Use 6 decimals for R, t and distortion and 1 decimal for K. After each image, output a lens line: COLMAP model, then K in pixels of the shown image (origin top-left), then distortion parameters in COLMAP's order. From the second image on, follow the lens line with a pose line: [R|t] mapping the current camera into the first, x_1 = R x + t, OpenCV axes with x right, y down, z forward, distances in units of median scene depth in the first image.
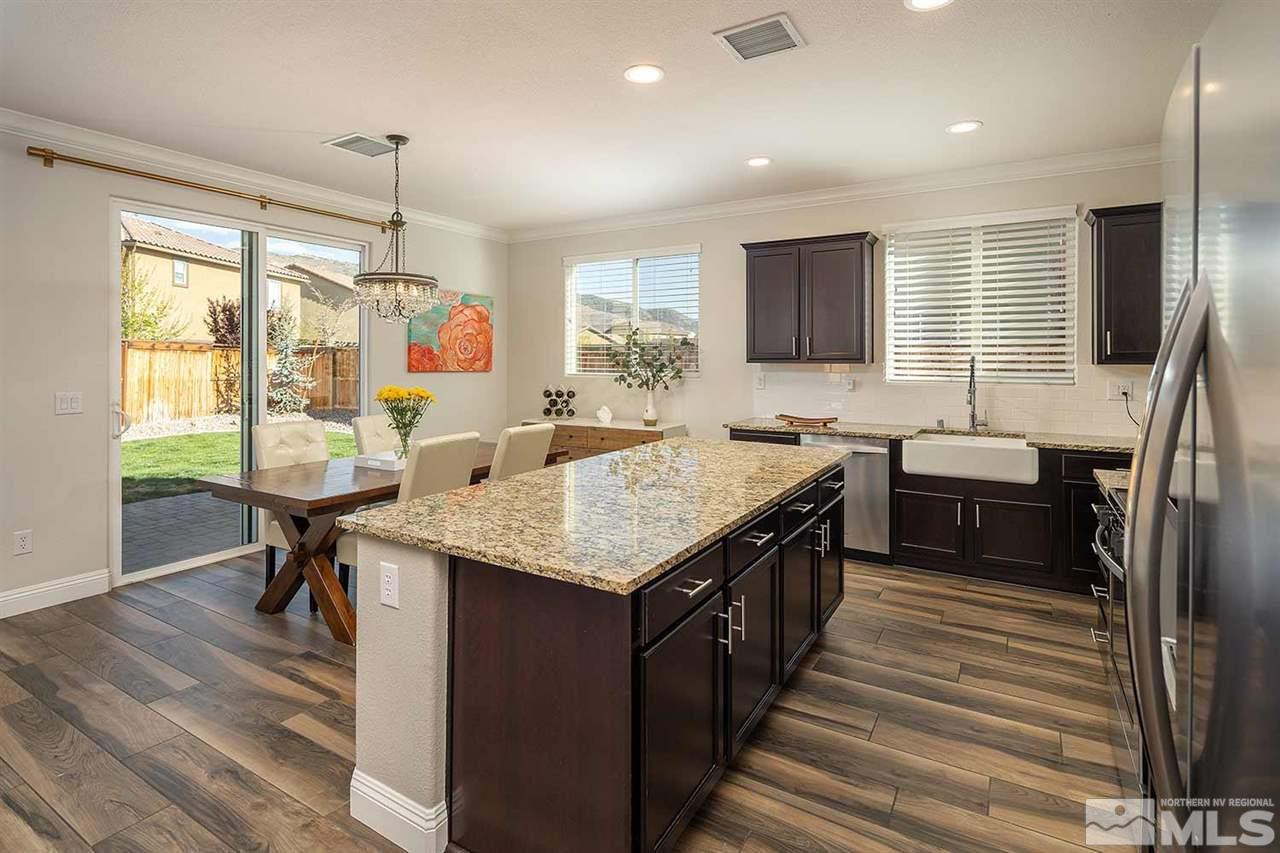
lens RADIAL K [[623.8, 0, 647.4], [0, 623.8, 358.1], [0, 0, 1]] dist [0.002836, -0.003649]
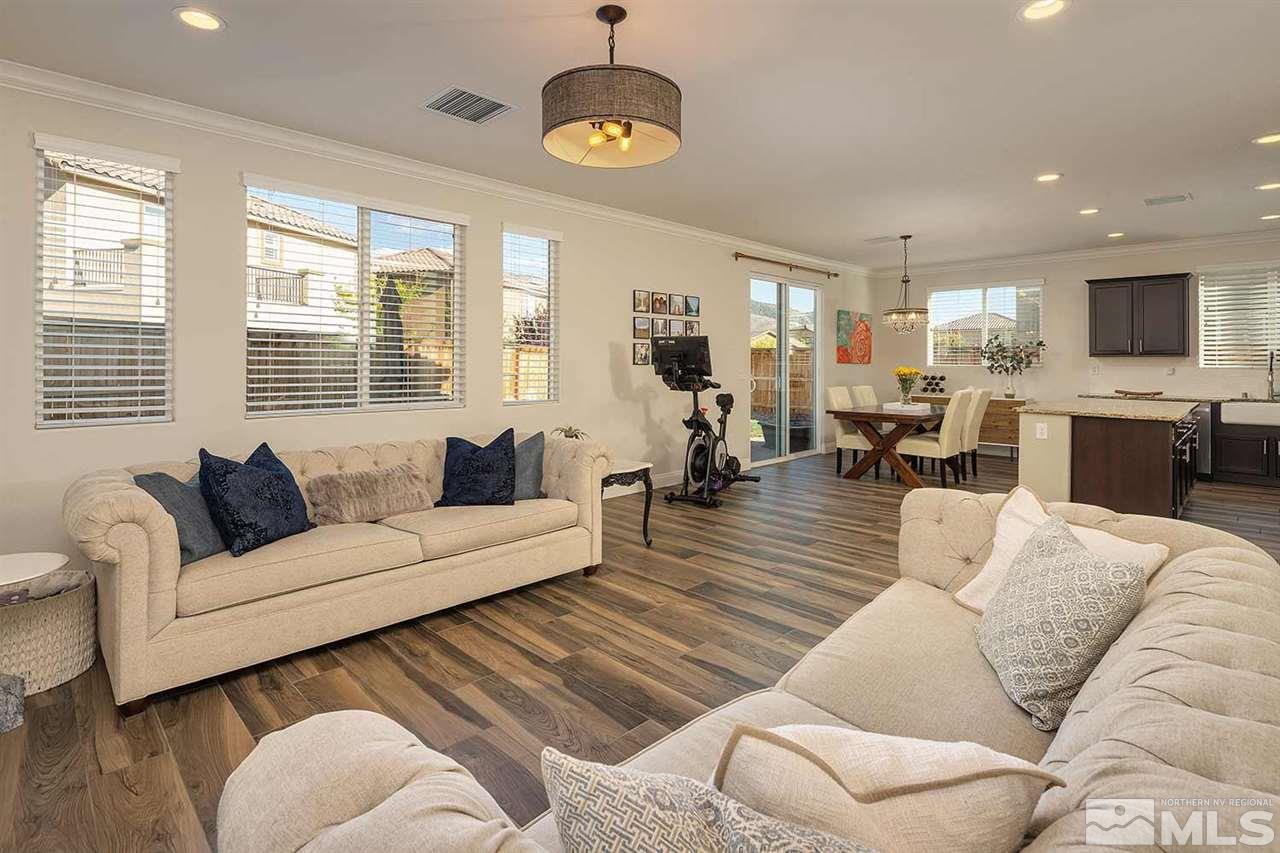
lens RADIAL K [[623.8, 0, 646.6], [0, 623.8, 362.8], [0, 0, 1]] dist [0.002836, -0.003649]
pose [[0.968859, 0.002697, -0.247600, -0.562103], [-0.001886, 0.999992, 0.003513, 0.020383], [0.247608, -0.002936, 0.968856, -0.832003]]
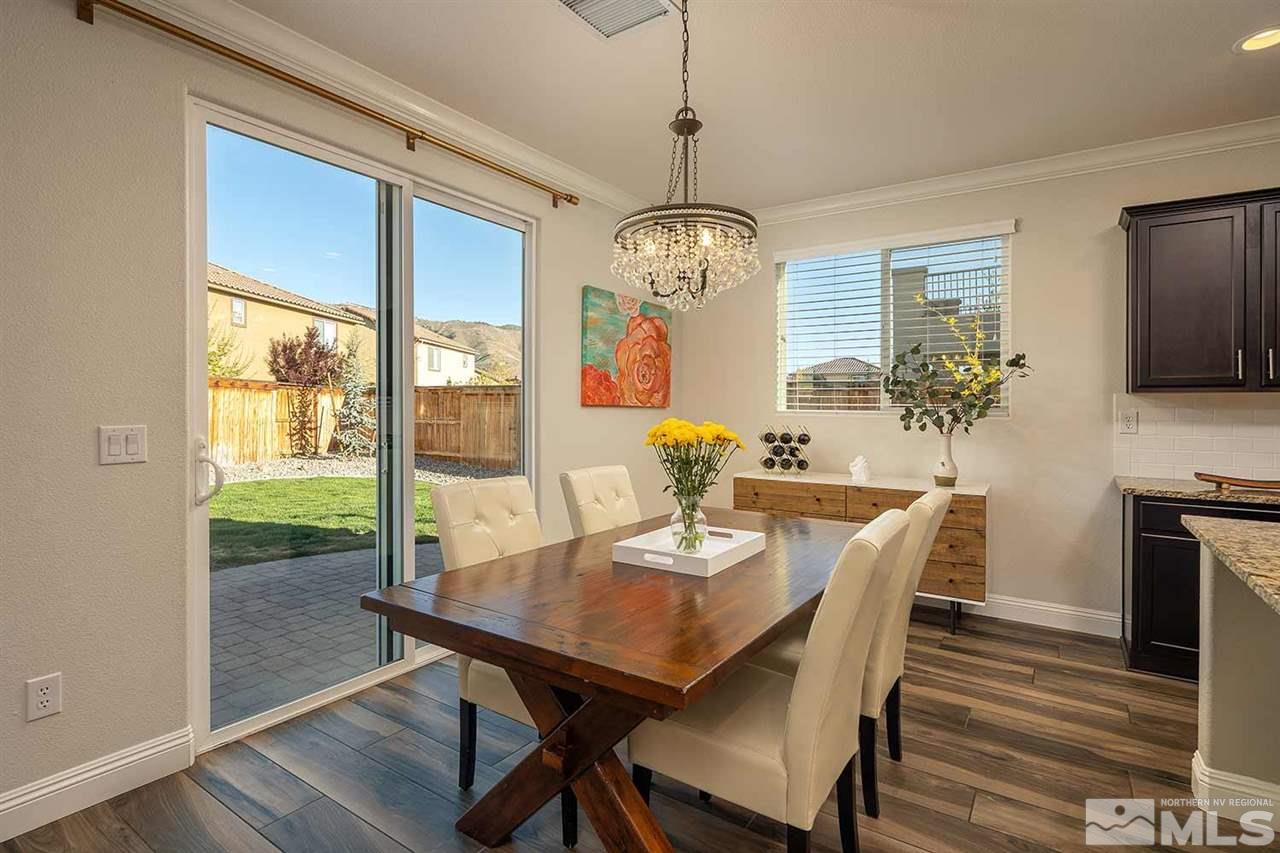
lens RADIAL K [[623.8, 0, 652.2], [0, 623.8, 413.7], [0, 0, 1]] dist [0.002836, -0.003649]
pose [[0.998697, 0.006570, -0.050613, -0.325981], [-0.005855, 0.999881, 0.014274, 0.025247], [0.050701, -0.013959, 0.998616, 0.356910]]
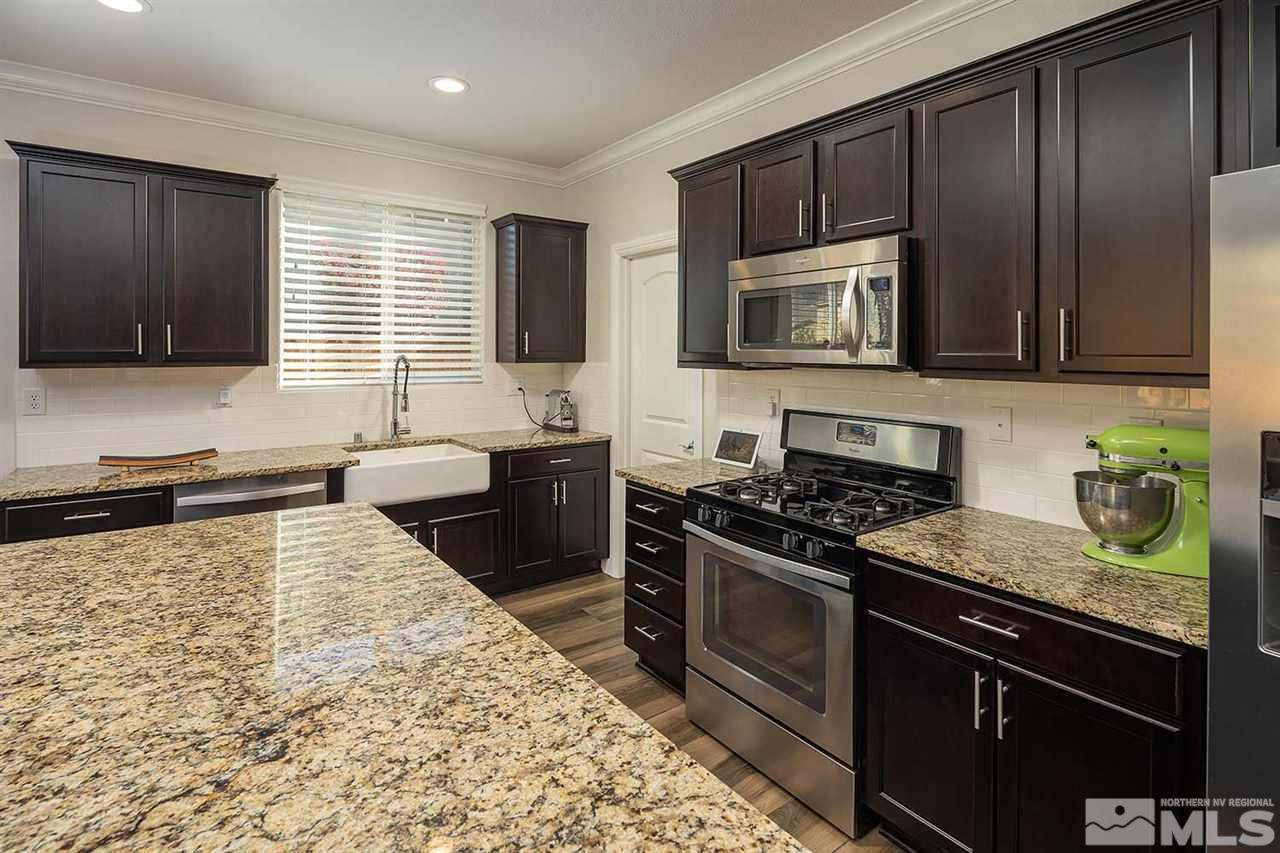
lens RADIAL K [[623.8, 0, 629.5], [0, 623.8, 348.7], [0, 0, 1]] dist [0.002836, -0.003649]
pose [[0.395681, 0.001525, 0.918387, -0.129392], [-0.004671, 0.999989, 0.000352, -0.012574], [-0.918376, -0.004429, 0.395684, 0.342509]]
